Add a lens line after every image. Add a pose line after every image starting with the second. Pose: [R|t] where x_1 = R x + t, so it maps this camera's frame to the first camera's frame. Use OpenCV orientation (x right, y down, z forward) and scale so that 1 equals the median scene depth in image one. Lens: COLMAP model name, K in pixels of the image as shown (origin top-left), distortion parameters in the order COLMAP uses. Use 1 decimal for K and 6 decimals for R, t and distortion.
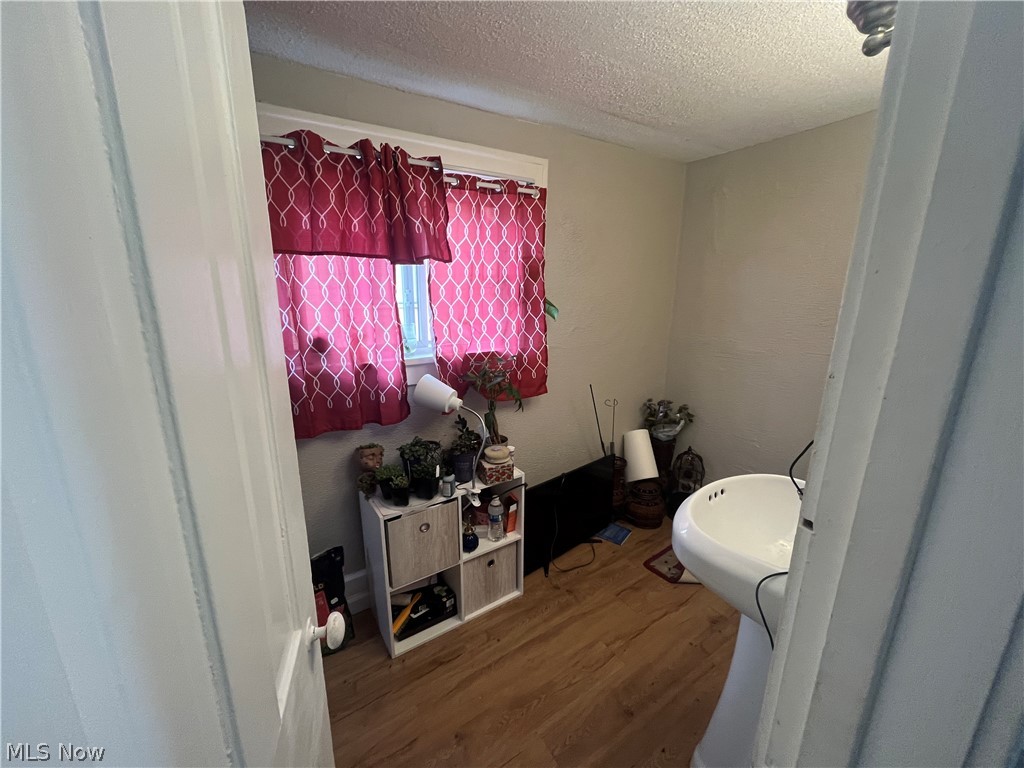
lens RADIAL K [[412.9, 0, 510.5], [0, 412.9, 383.1], [0, 0, 1]] dist [-0.003700, 0.000281]
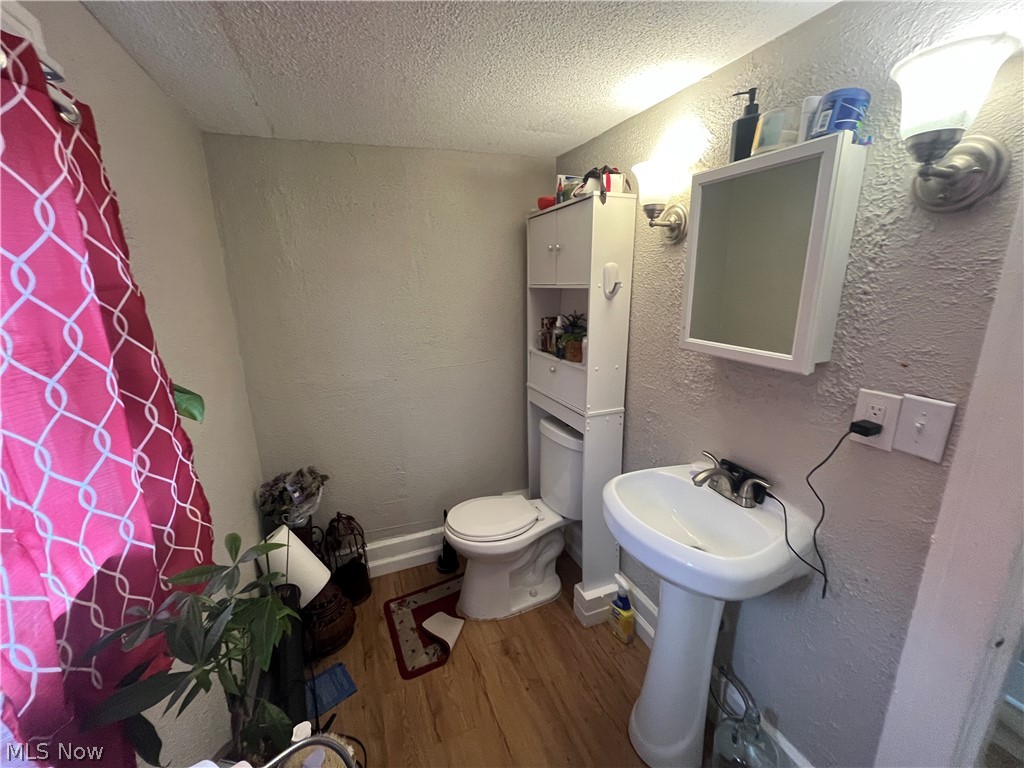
lens RADIAL K [[412.9, 0, 510.4], [0, 412.9, 382.9], [0, 0, 1]] dist [-0.003700, 0.000281]
pose [[0.181208, -0.248213, 0.951606, -0.265161], [0.252975, 0.946828, 0.198795, -0.207647], [-0.950351, 0.204710, 0.234365, 0.594355]]
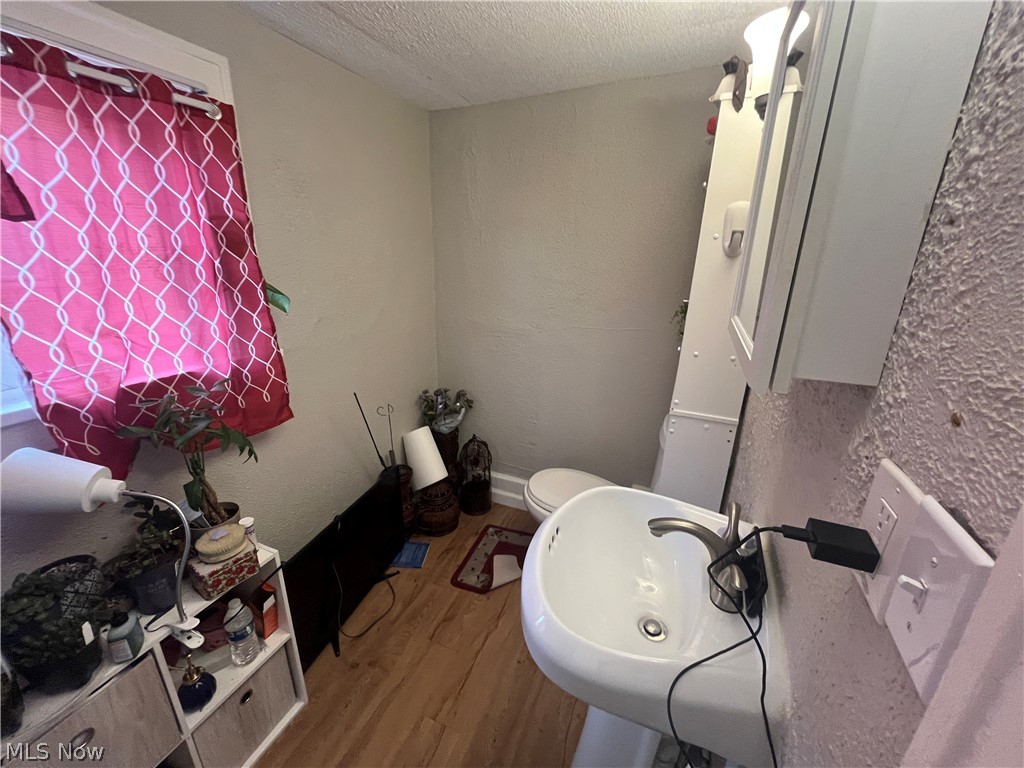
lens RADIAL K [[412.9, 0, 514.6], [0, 412.9, 384.0], [0, 0, 1]] dist [-0.003700, 0.000281]
pose [[0.825951, -0.165772, 0.538818, 0.034127], [0.122260, 0.985713, 0.115852, -0.074398], [-0.550325, -0.029812, 0.834418, 0.229045]]
